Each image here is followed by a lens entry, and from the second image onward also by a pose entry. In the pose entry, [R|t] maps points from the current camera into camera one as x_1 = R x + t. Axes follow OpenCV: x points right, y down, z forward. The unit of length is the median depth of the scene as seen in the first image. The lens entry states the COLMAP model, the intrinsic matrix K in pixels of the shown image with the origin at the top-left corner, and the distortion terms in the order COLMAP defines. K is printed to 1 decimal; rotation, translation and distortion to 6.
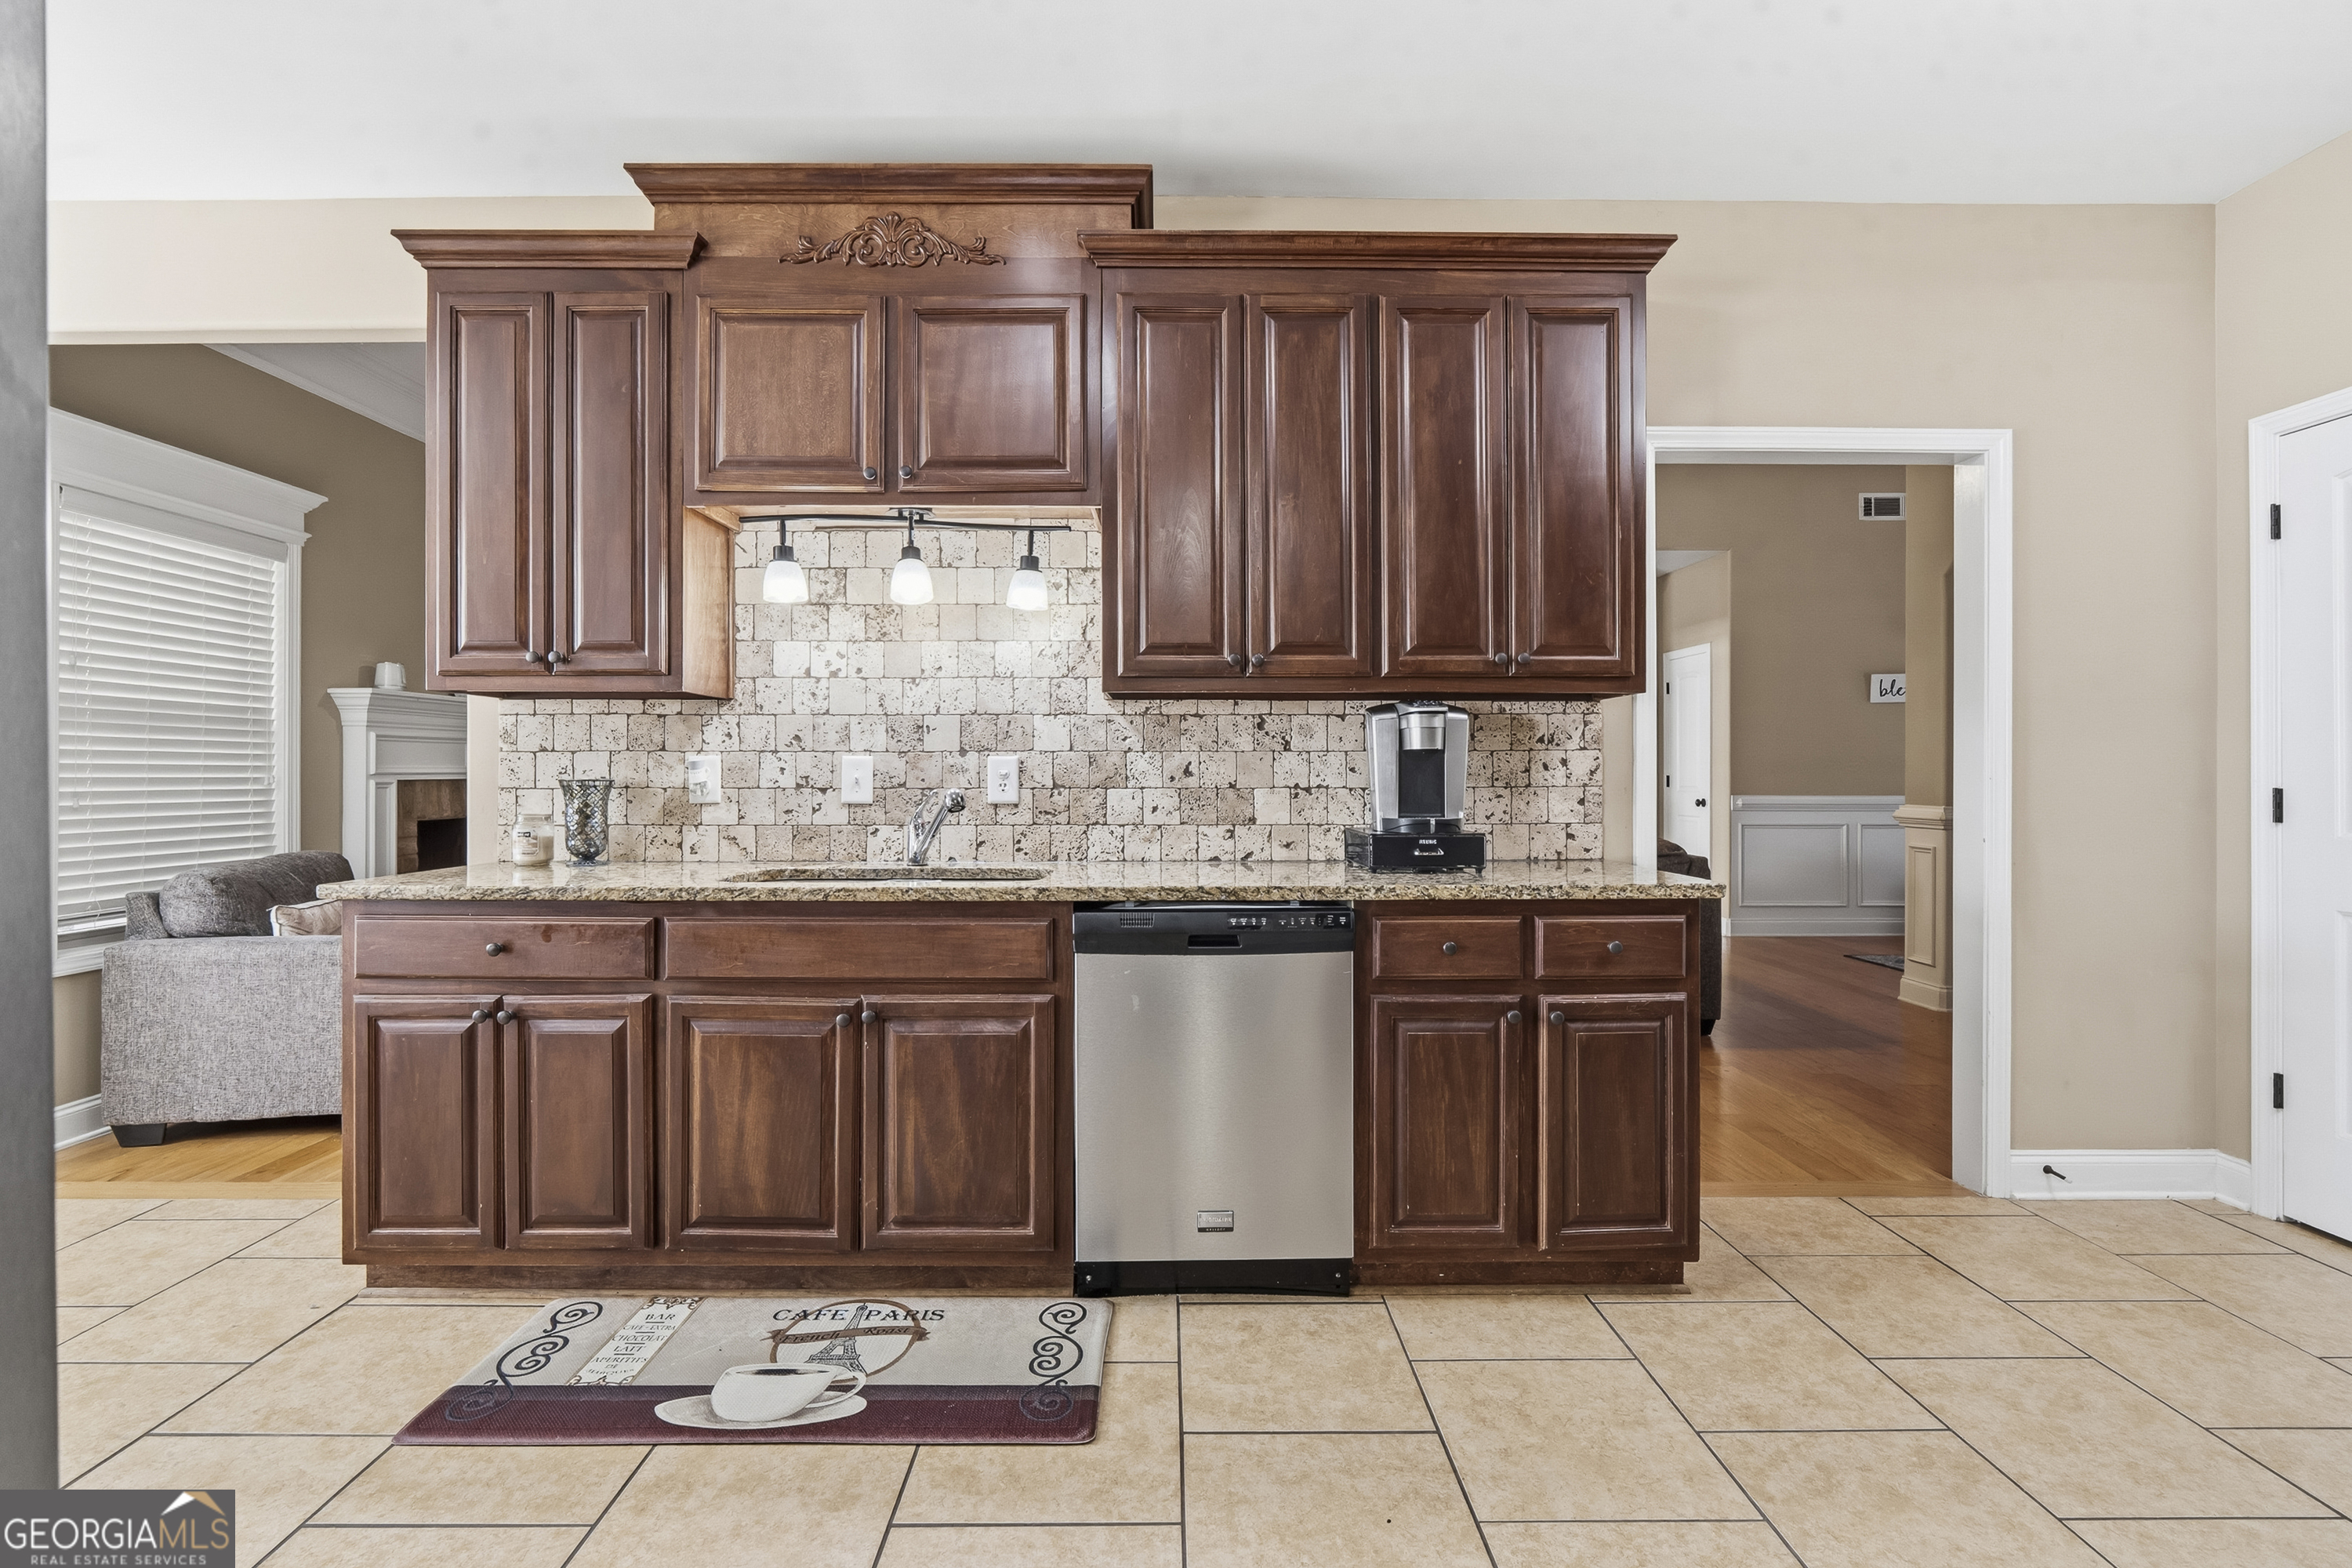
lens RADIAL K [[1063.7, 0, 1176.0], [0, 1063.7, 784.0], [0, 0, 1]] dist [-0.001177, 0.000223]
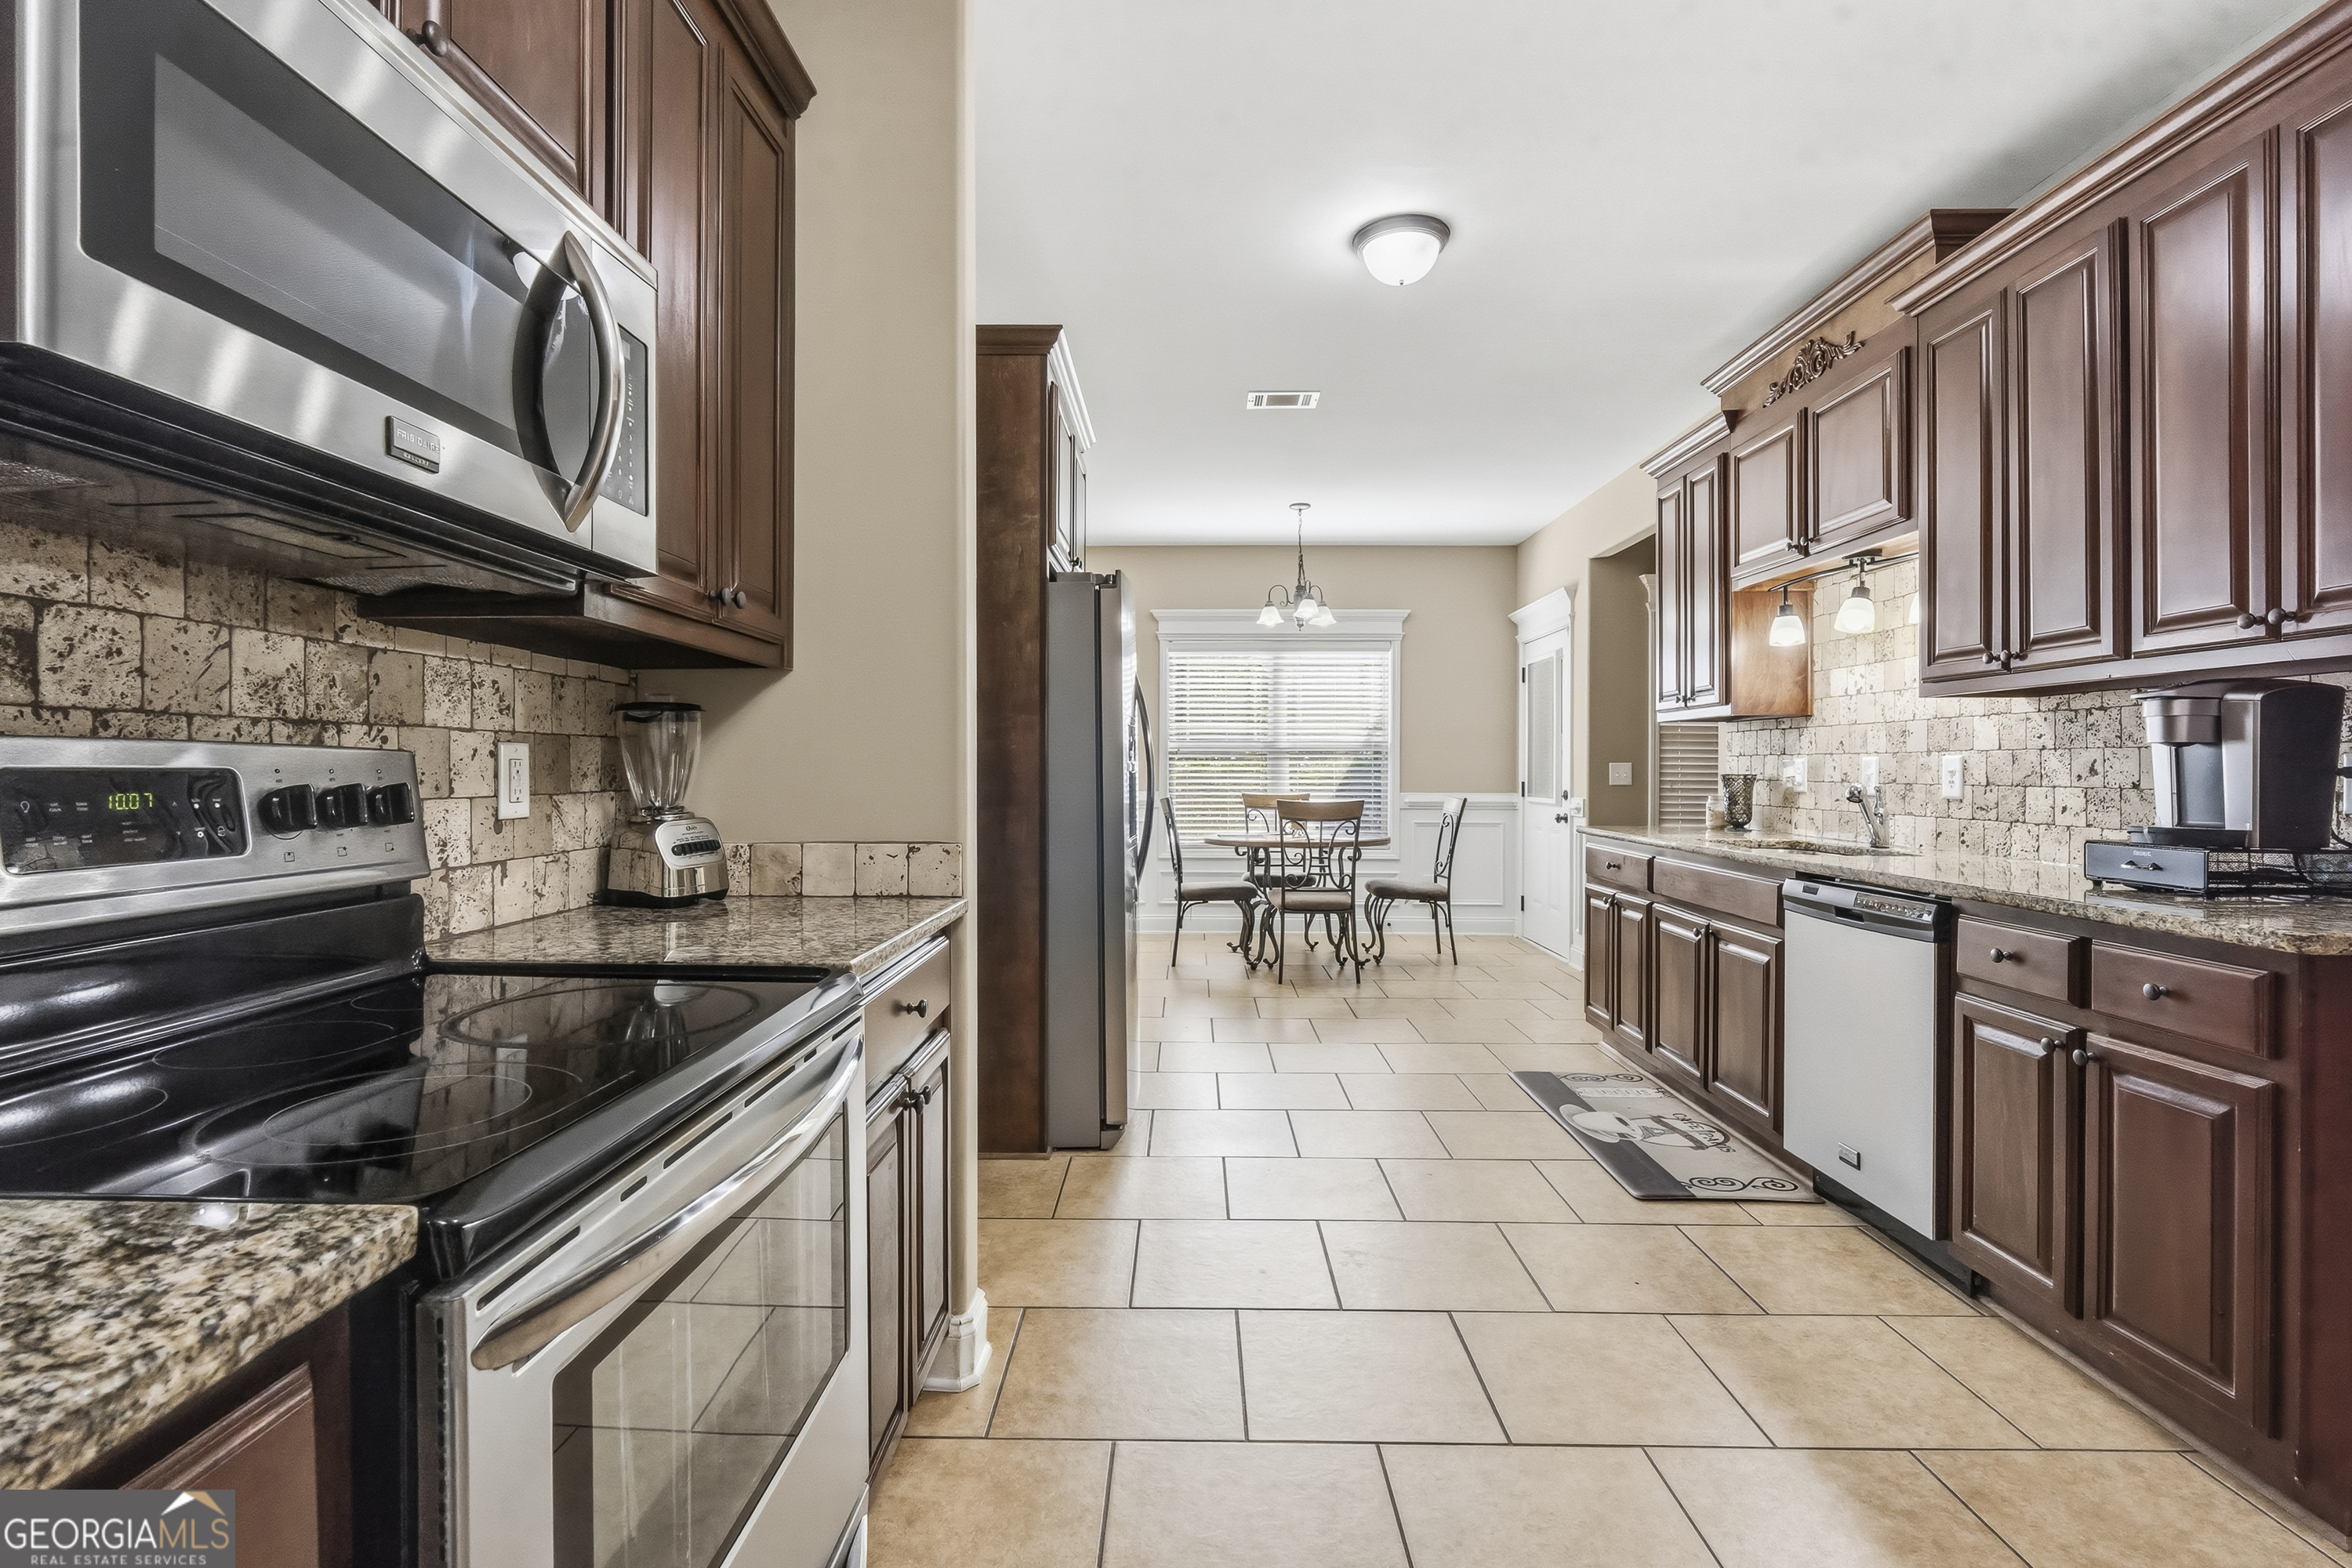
lens RADIAL K [[1111.1, 0, 1167.8], [0, 1111.1, 767.4], [0, 0, 1]] dist [-0.009798, 0.001528]
pose [[-0.035921, -0.000088, -0.999355, 1.062835], [-0.014287, 0.999898, 0.000425, -0.002946], [0.999252, 0.014293, -0.035919, 0.244841]]
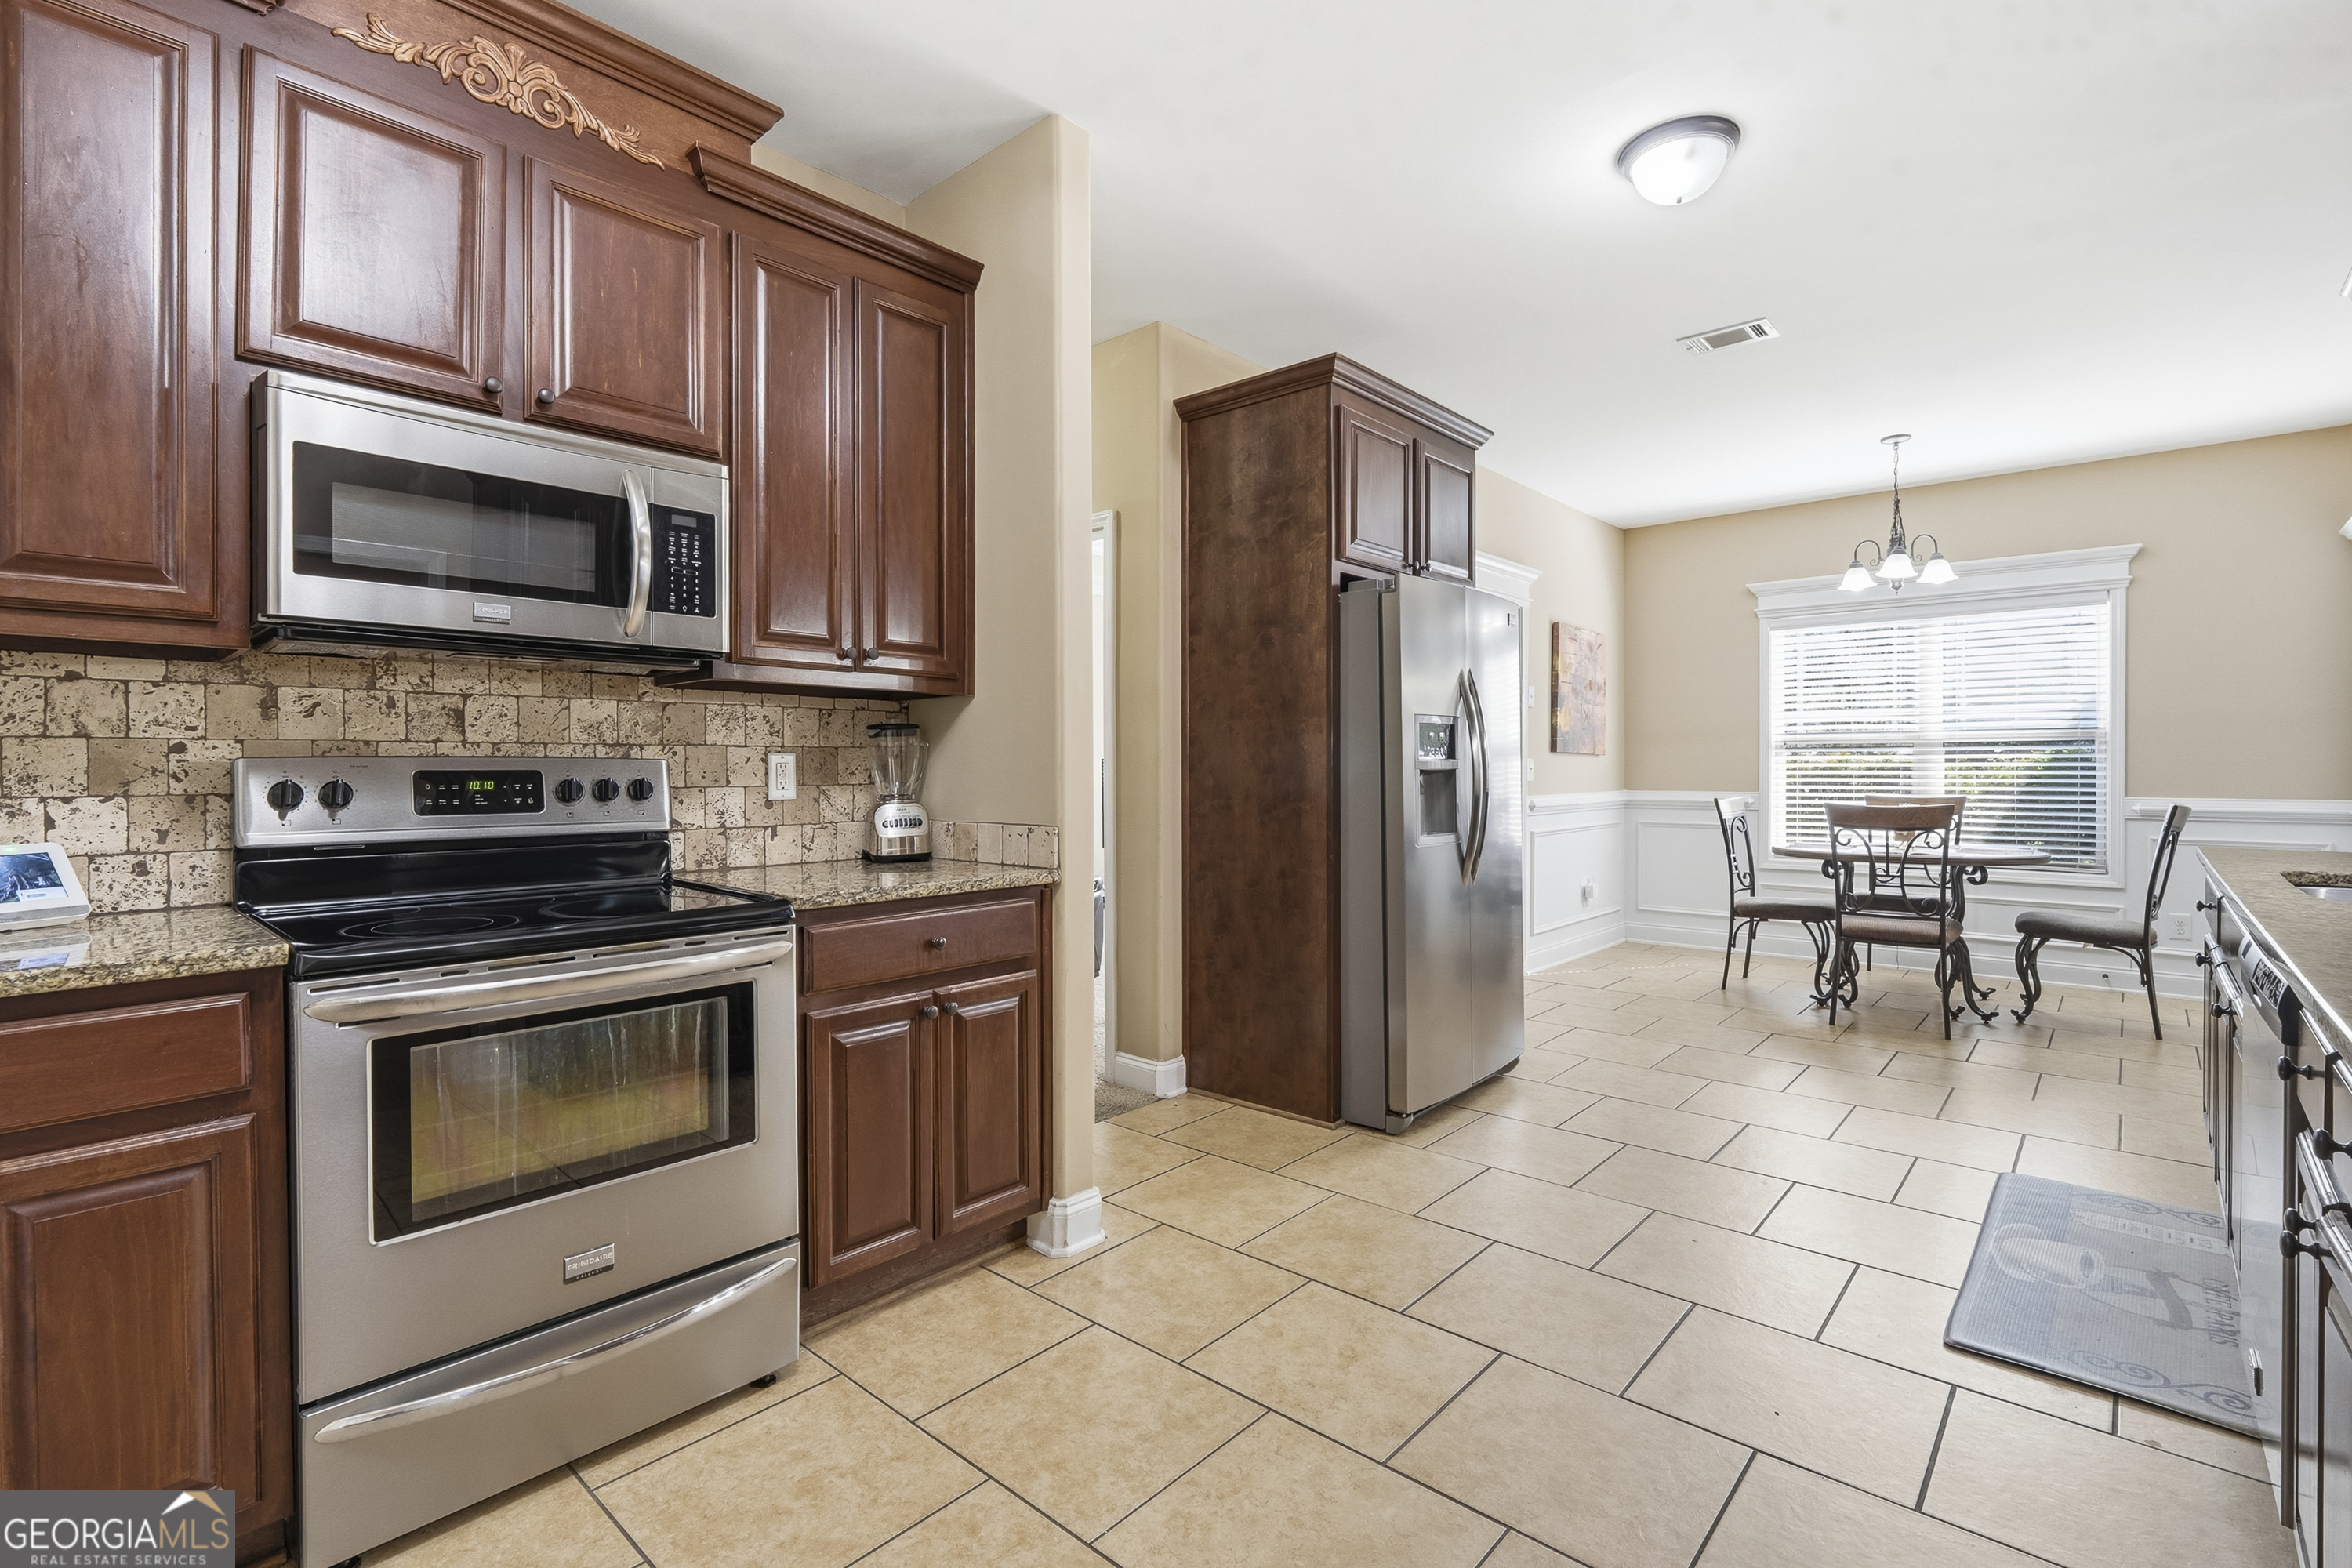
lens RADIAL K [[1111.1, 0, 1167.8], [0, 1111.1, 767.4], [0, 0, 1]] dist [-0.009798, 0.001528]
pose [[-0.697839, 0.003474, -0.716246, 0.927791], [-0.005525, 0.999932, 0.010233, -0.010835], [0.716233, 0.011098, -0.697772, 0.831618]]
